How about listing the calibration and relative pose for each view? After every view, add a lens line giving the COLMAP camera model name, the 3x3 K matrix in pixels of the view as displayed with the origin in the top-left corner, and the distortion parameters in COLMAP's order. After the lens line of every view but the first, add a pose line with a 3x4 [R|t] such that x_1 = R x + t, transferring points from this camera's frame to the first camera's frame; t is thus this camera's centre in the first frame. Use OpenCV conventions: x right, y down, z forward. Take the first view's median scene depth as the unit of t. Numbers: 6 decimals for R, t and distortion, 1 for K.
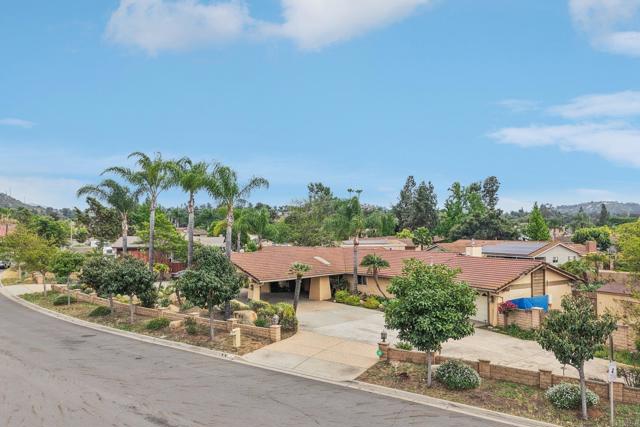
lens RADIAL K [[435.7, 0, 320.9], [0, 435.7, 196.4], [0, 0, 1]] dist [0.069982, -0.083390]
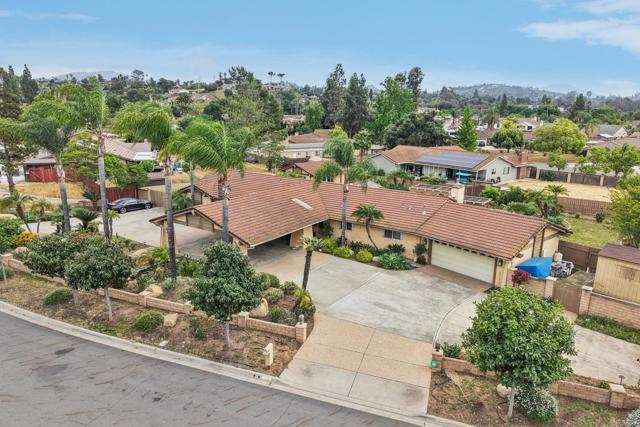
lens RADIAL K [[435.7, 0, 320.9], [0, 435.7, 196.4], [0, 0, 1]] dist [0.069982, -0.083390]
pose [[0.976972, -0.018609, 0.212555, -0.173849], [-0.041837, 0.960145, 0.276355, -0.136171], [-0.209226, -0.278884, 0.937256, 0.174029]]
